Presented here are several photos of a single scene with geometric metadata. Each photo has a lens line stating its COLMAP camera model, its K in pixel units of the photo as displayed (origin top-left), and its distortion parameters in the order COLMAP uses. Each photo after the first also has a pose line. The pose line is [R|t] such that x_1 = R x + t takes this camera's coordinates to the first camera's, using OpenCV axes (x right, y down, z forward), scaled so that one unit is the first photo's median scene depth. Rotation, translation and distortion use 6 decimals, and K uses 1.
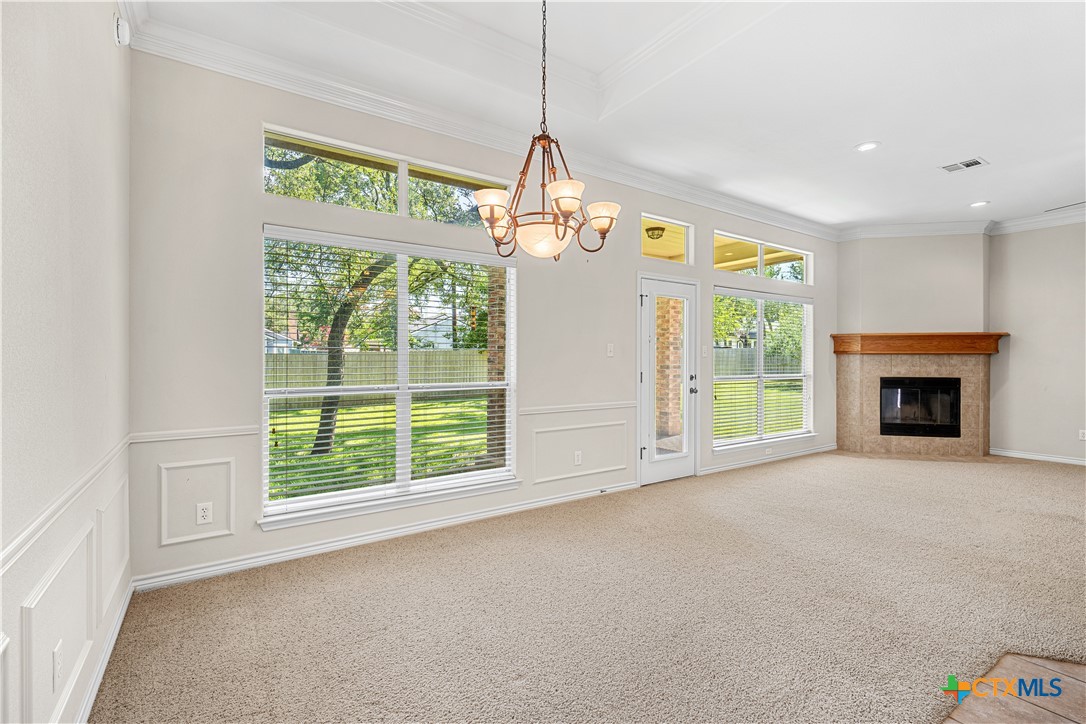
lens RADIAL K [[487.2, 0, 538.5], [0, 487.2, 359.0], [0, 0, 1]] dist [0.000911, 0.000045]
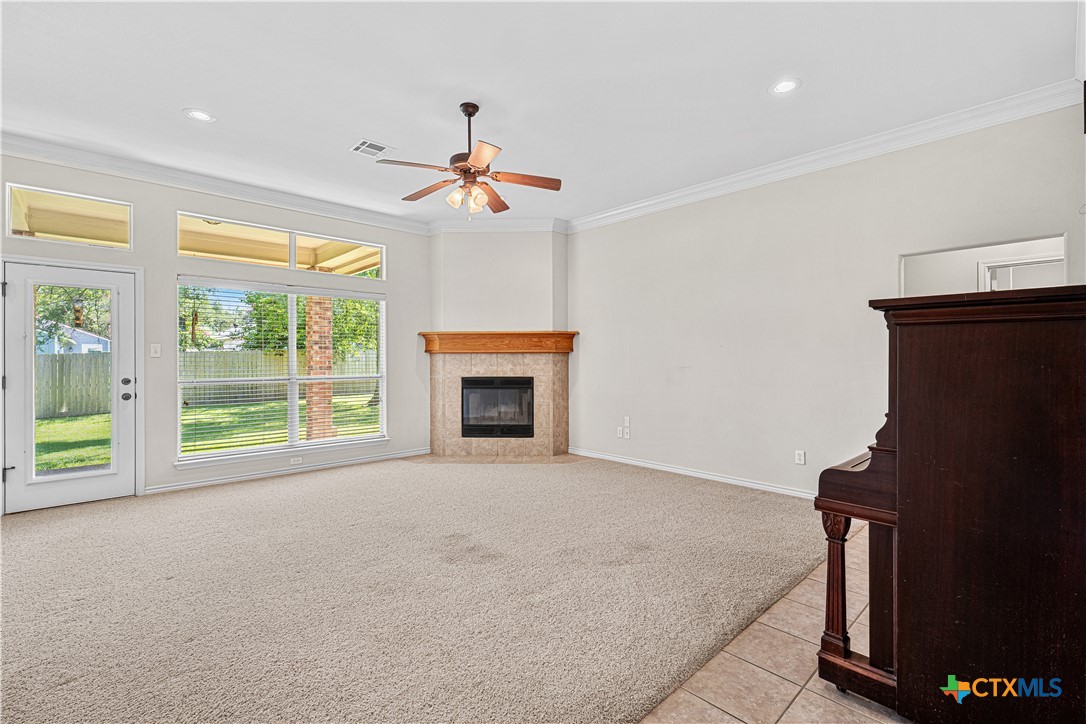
lens RADIAL K [[487.2, 0, 538.5], [0, 487.2, 359.0], [0, 0, 1]] dist [0.000911, 0.000045]
pose [[0.986267, -0.006081, 0.165046, 0.703002], [0.006169, 0.999981, -0.000024, 0.002484], [-0.165043, 0.001042, 0.986286, 0.027132]]
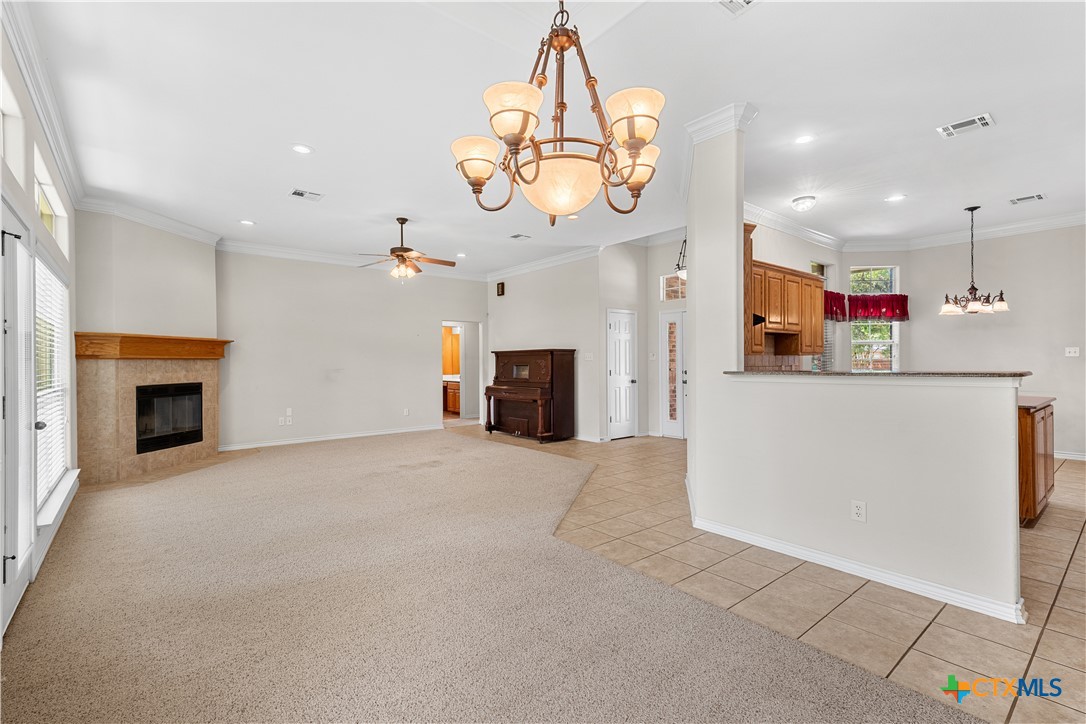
lens RADIAL K [[489.7, 0, 543.0], [0, 489.7, 360.0], [0, 0, 1]] dist [0.019686, -0.000388]
pose [[-0.098446, 0.000683, 0.995142, -0.230184], [0.010045, 0.999949, 0.000307, -0.001406], [-0.995092, 0.010027, -0.098448, 0.386271]]
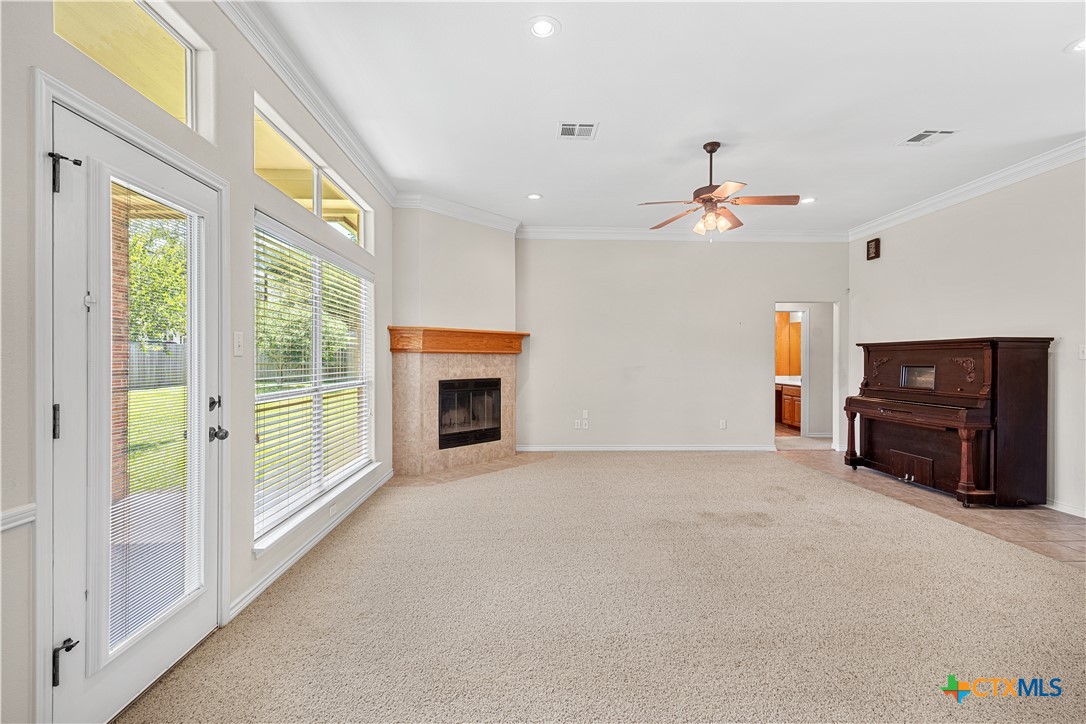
lens RADIAL K [[492.4, 0, 543.3], [0, 492.4, 359.0], [0, 0, 1]] dist [0.015763, -0.000067]
pose [[0.518866, -0.002641, 0.854851, 0.072716], [0.001136, 0.999996, 0.002400, -0.001302], [-0.854855, -0.000274, 0.518867, 0.414303]]
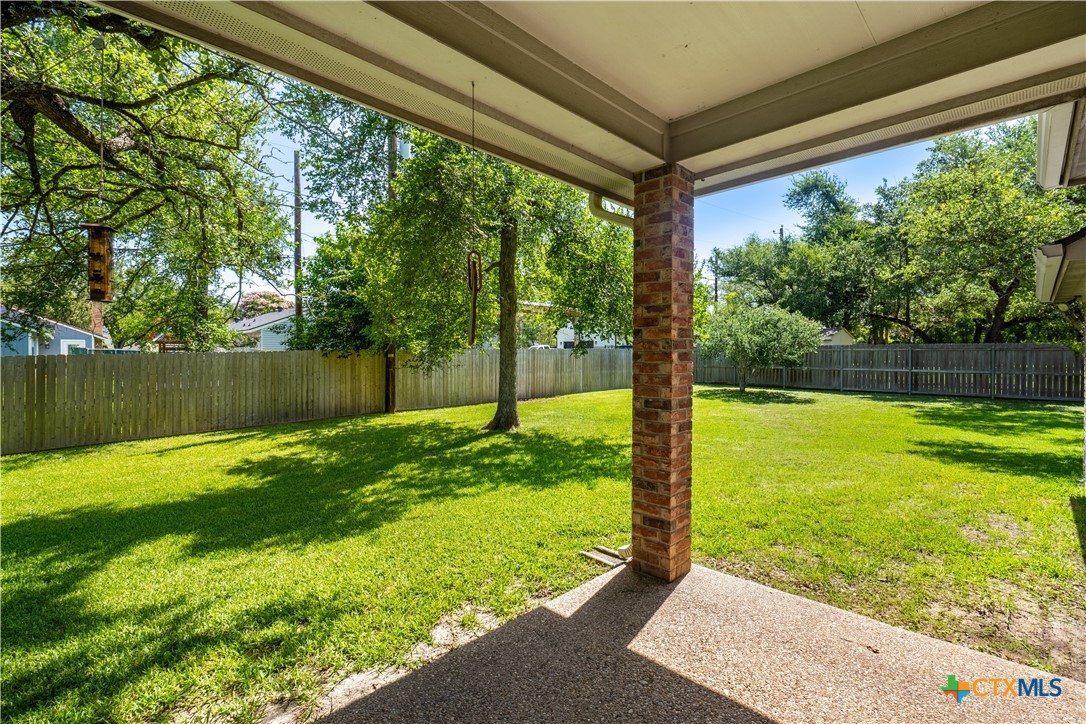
lens RADIAL K [[487.2, 0, 538.5], [0, 487.2, 359.0], [0, 0, 1]] dist [0.000911, 0.000045]
pose [[0.981221, -0.001921, 0.192875, 0.117936], [0.001035, 0.999988, 0.004694, -0.028983], [-0.192882, -0.004406, 0.981212, 0.836915]]
